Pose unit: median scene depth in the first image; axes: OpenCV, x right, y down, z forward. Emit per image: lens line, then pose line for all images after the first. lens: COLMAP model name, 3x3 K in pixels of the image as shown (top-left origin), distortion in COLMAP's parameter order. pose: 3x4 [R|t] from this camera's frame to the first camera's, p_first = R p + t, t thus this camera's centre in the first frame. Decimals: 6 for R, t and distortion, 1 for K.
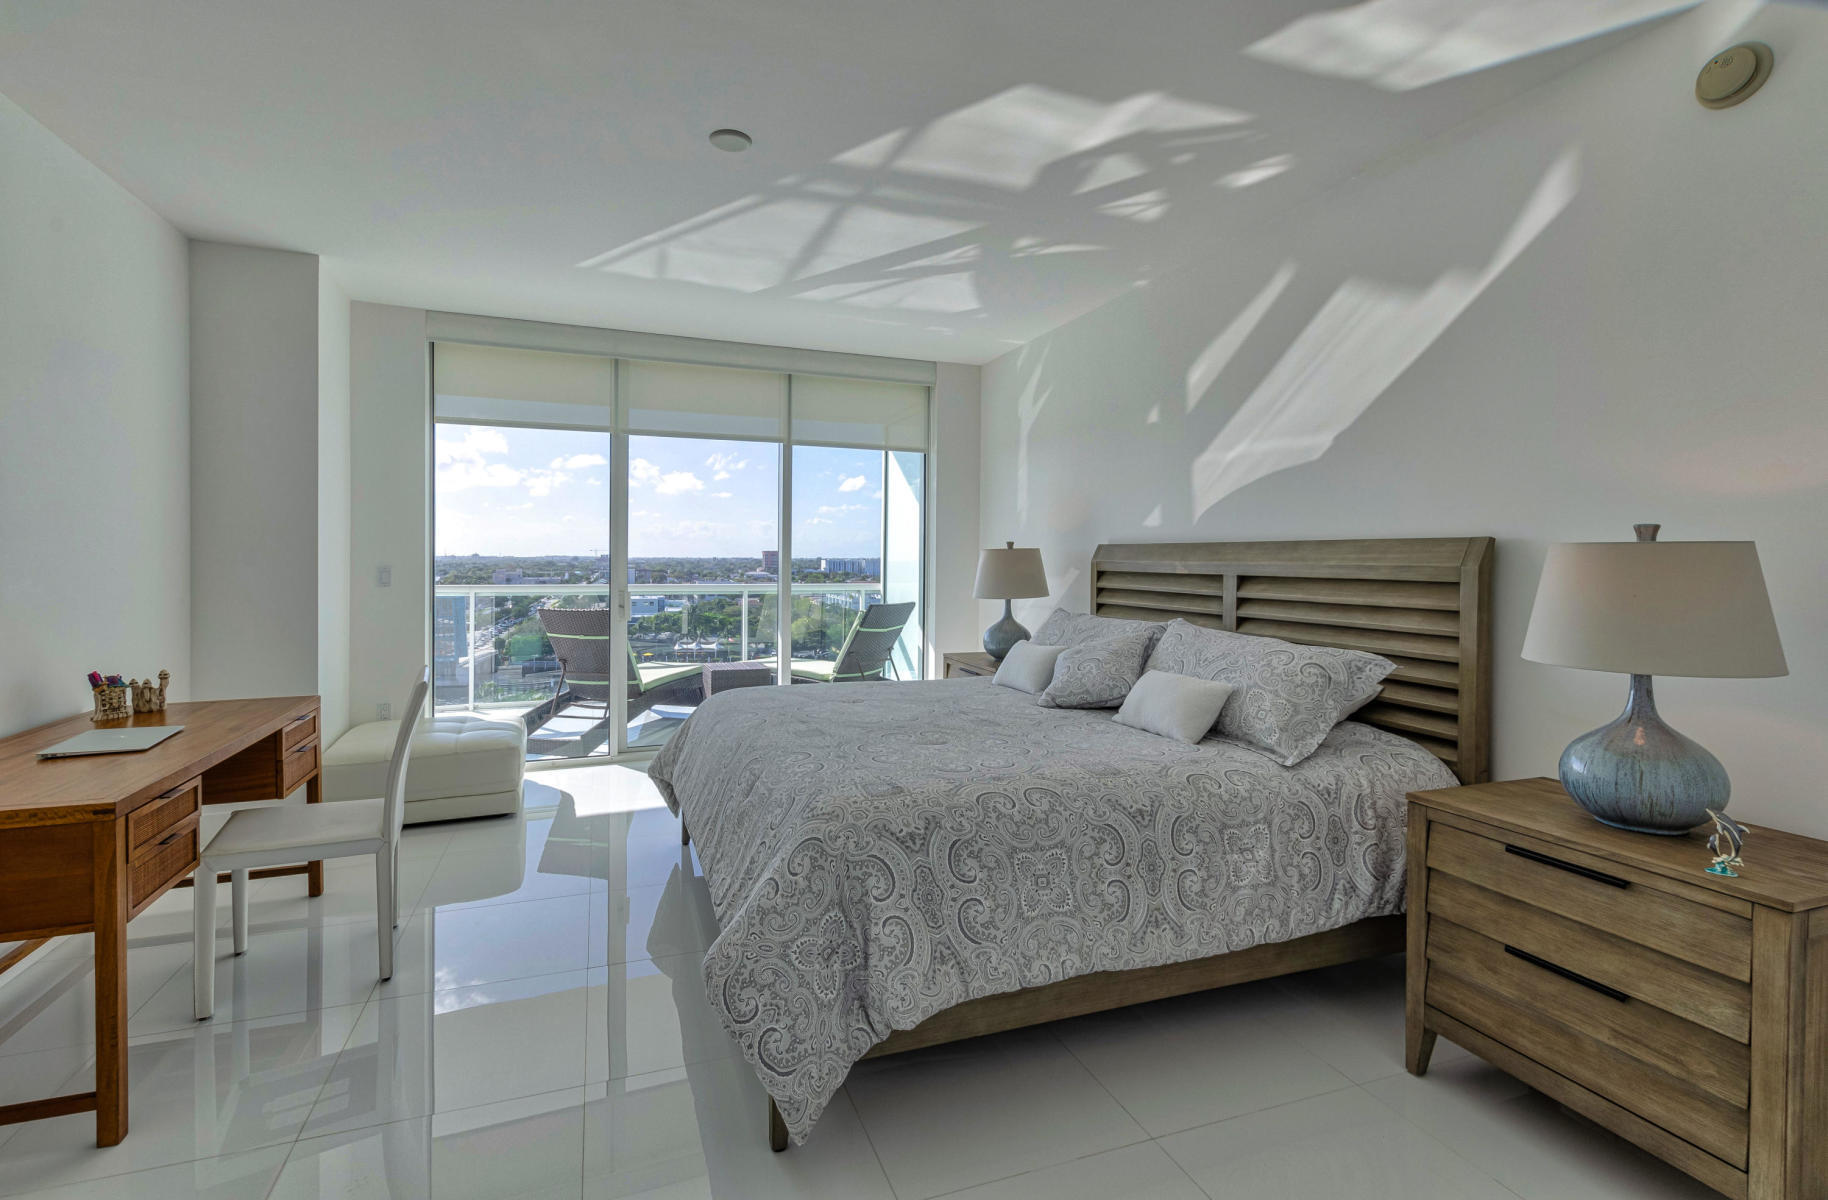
lens RADIAL K [[820.0, 0, 902.7], [0, 820.0, 572.4], [0, 0, 1]] dist [0.004552, -0.000255]
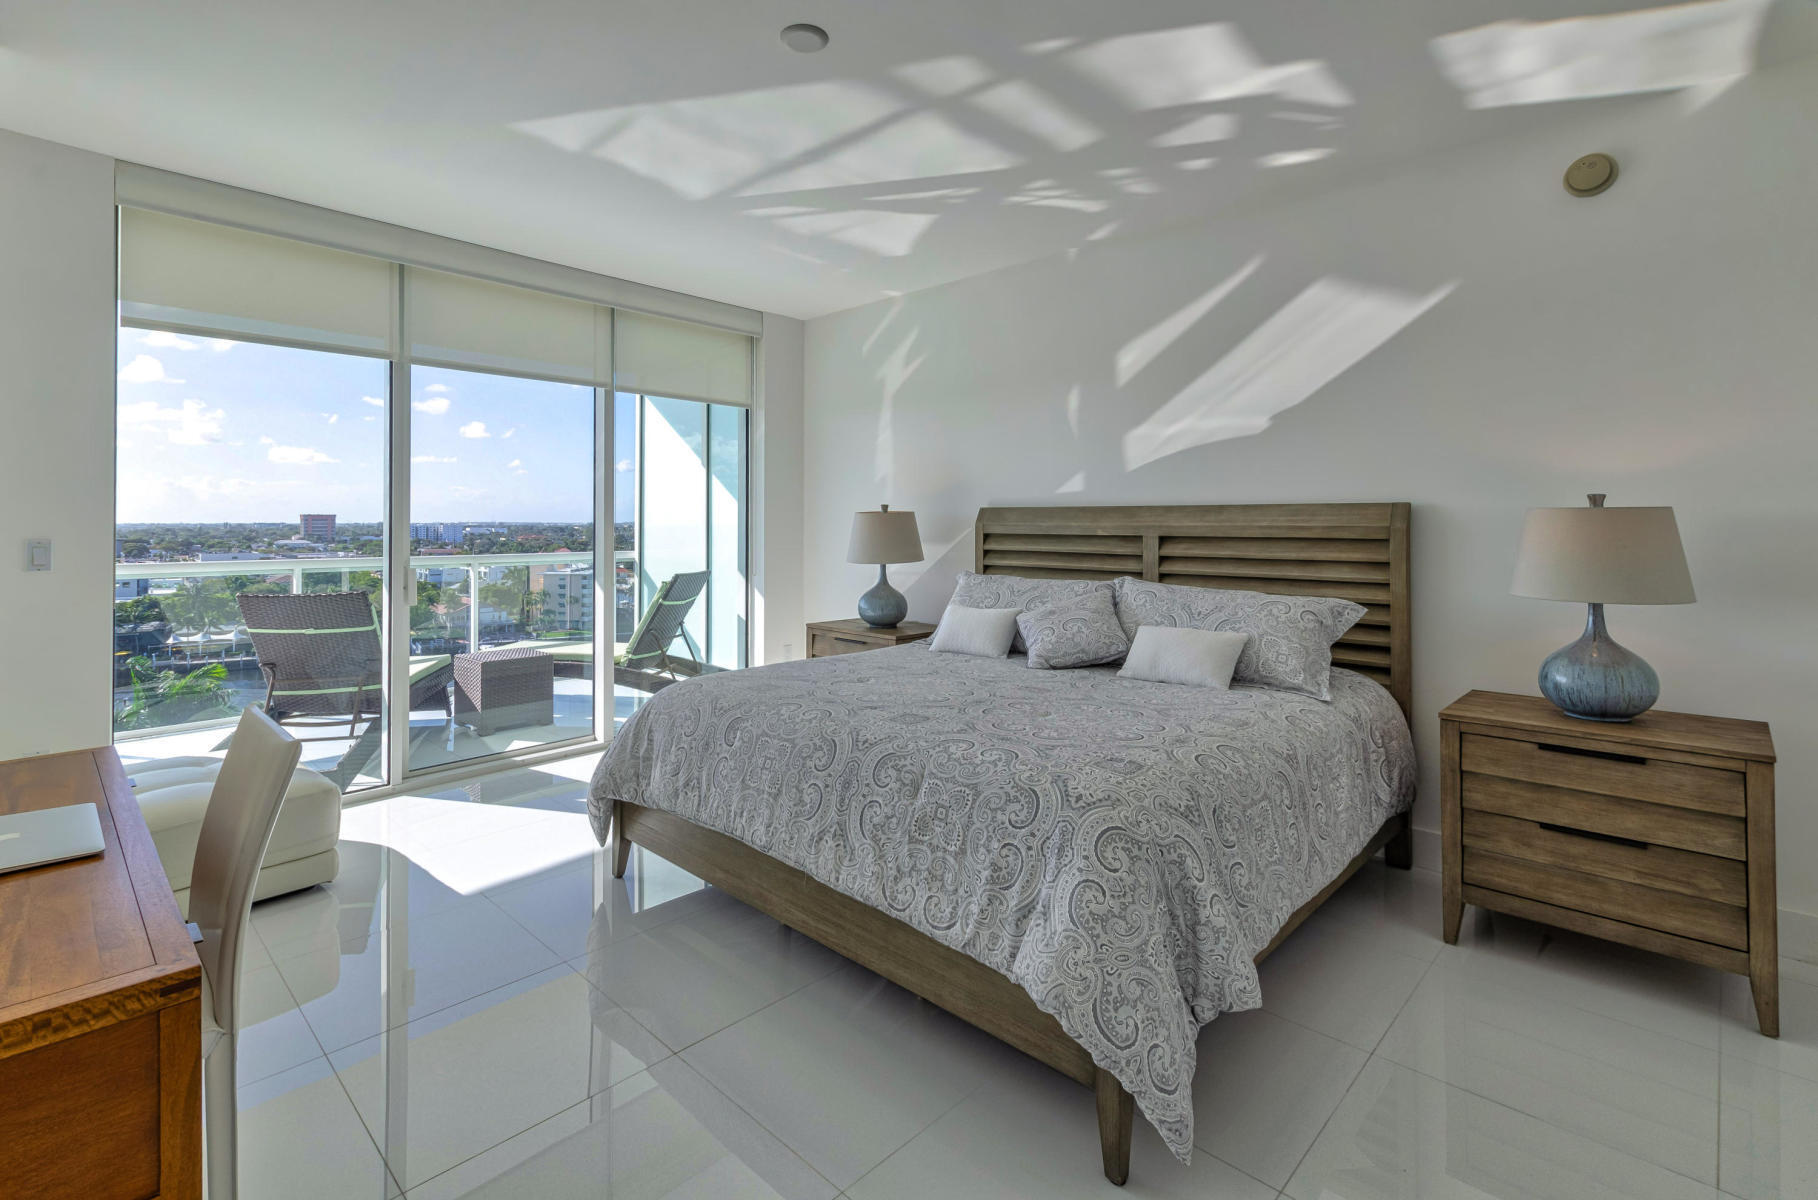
lens RADIAL K [[833.9, 0, 911.7], [0, 833.9, 519.3], [0, 0, 1]] dist [0.003722, 0.000574]
pose [[0.900145, -0.004164, 0.435570, -0.516705], [0.012616, 0.999784, -0.016514, -0.005808], [-0.435407, 0.020360, 0.900004, 0.181940]]
